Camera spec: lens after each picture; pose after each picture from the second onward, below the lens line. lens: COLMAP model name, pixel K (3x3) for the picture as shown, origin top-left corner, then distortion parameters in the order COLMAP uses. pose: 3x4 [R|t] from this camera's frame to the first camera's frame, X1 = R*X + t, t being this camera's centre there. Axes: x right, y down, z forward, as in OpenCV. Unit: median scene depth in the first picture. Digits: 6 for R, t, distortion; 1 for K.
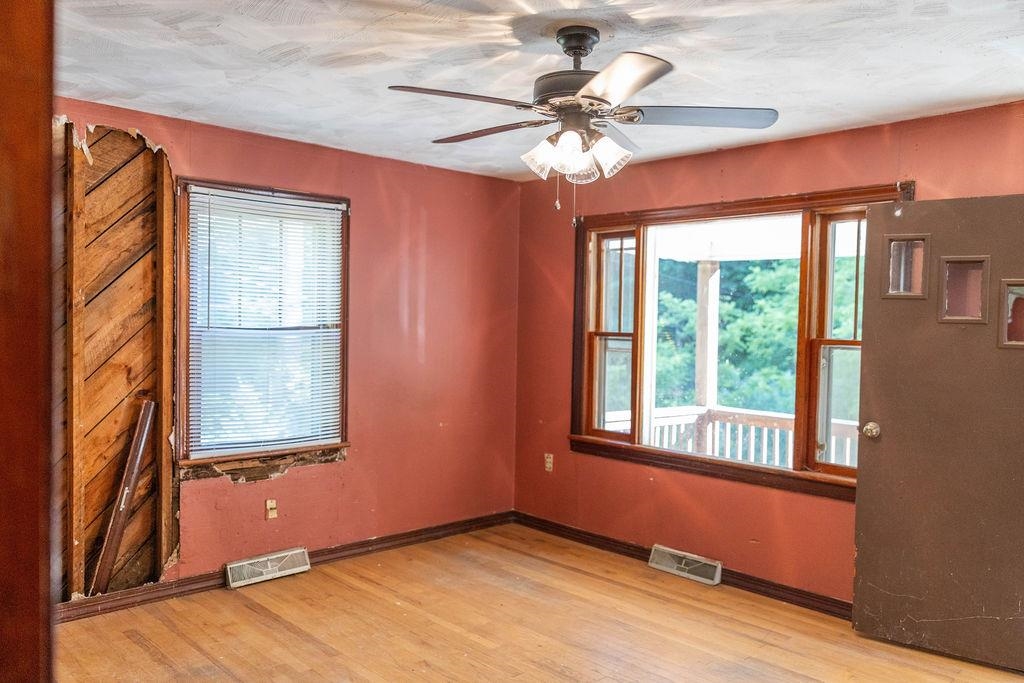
lens RADIAL K [[803.1, 0, 507.8], [0, 803.1, 335.5], [0, 0, 1]] dist [0.013776, -0.003653]
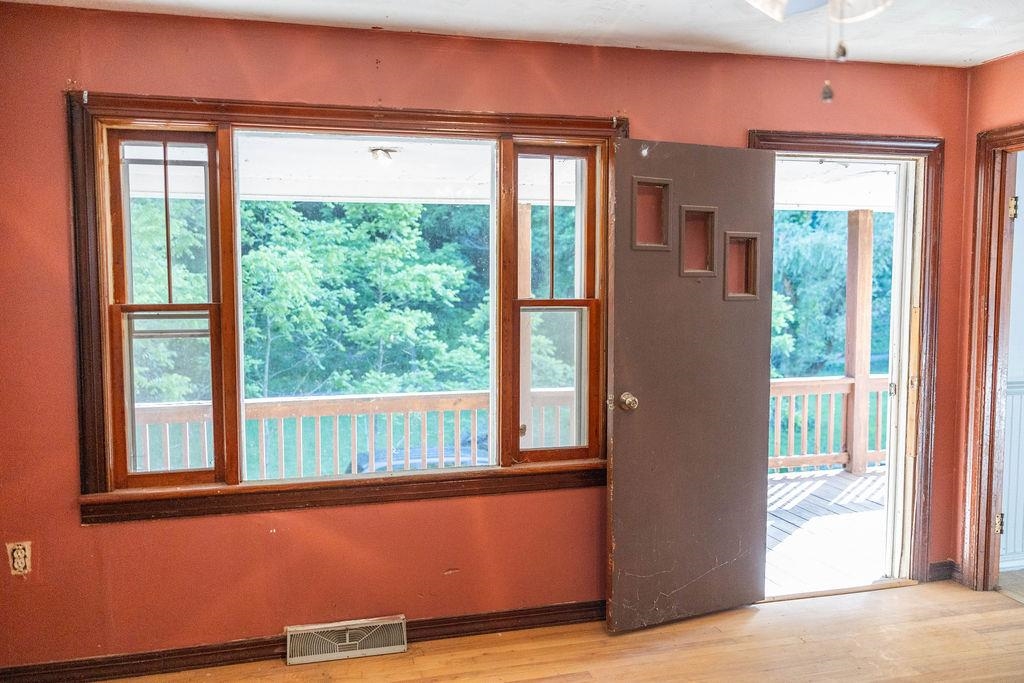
lens RADIAL K [[803.1, 0, 514.2], [0, 803.1, 337.5], [0, 0, 1]] dist [0.013776, -0.003653]
pose [[0.480123, -0.080190, 0.873528, -0.297072], [0.035936, 0.996775, 0.071752, -0.014654], [-0.876465, -0.003059, 0.481457, 0.564688]]
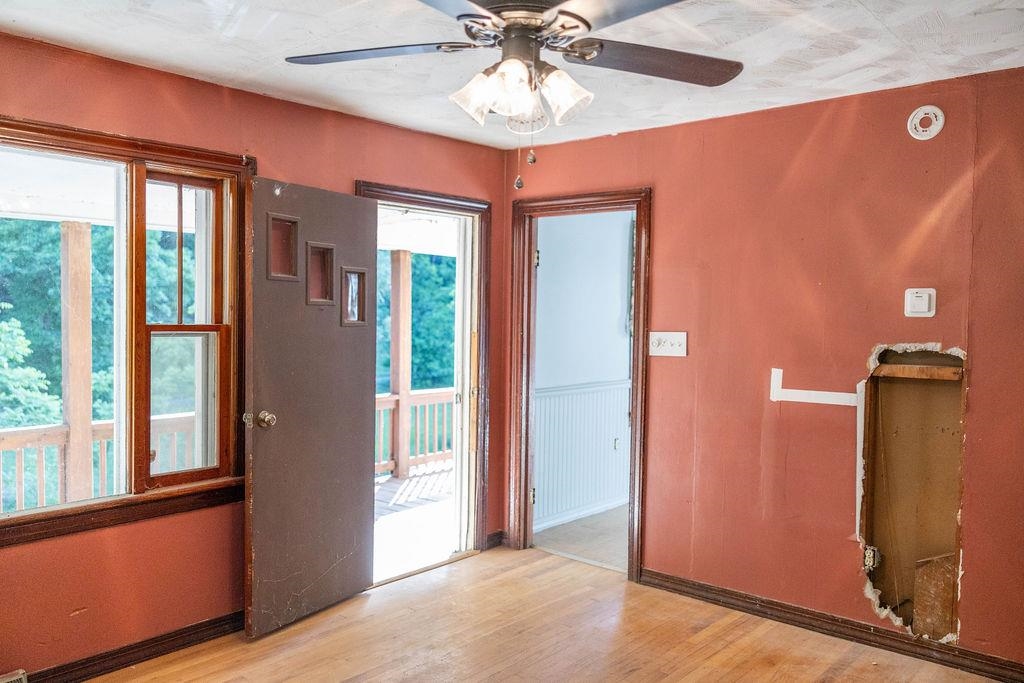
lens RADIAL K [[803.1, 0, 508.9], [0, 803.1, 342.6], [0, 0, 1]] dist [0.013776, -0.003653]
pose [[-0.100707, -0.056745, 0.993297, -0.416006], [0.013160, 0.998209, 0.058360, -0.018639], [-0.994829, 0.018949, -0.099780, 0.662932]]
